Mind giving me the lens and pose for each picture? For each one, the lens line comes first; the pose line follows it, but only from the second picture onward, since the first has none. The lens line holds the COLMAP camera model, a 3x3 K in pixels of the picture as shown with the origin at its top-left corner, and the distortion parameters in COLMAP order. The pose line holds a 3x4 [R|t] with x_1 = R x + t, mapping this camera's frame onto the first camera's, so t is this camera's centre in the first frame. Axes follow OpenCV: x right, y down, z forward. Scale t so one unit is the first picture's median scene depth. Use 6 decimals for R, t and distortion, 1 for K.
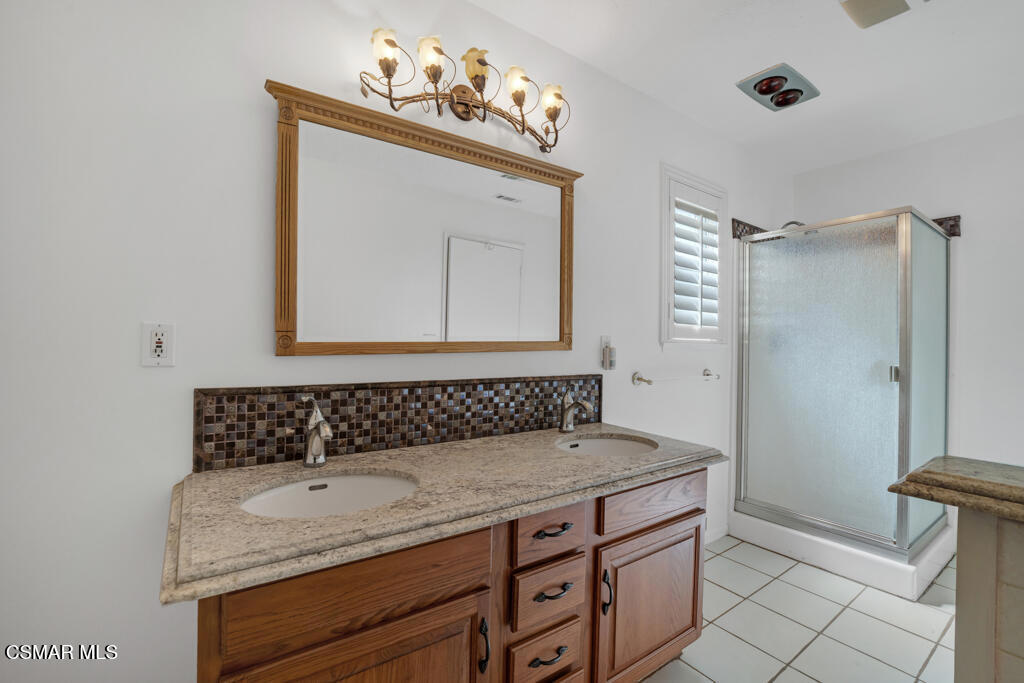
lens RADIAL K [[439.4, 0, 510.7], [0, 439.4, 338.2], [0, 0, 1]] dist [-0.028952, 0.005021]
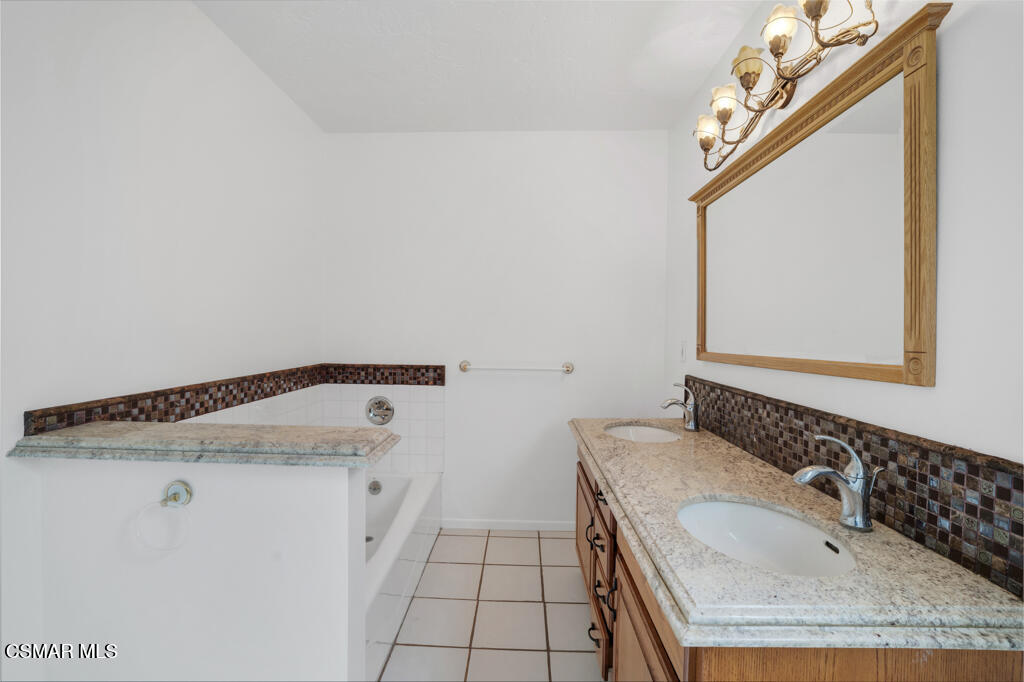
lens RADIAL K [[439.4, 0, 509.9], [0, 439.4, 336.8], [0, 0, 1]] dist [-0.028952, 0.005021]
pose [[-0.590107, -0.013021, -0.807220, 0.921404], [-0.019024, 0.999817, -0.002220, -0.020555], [0.807101, 0.014046, -0.590246, 1.072608]]
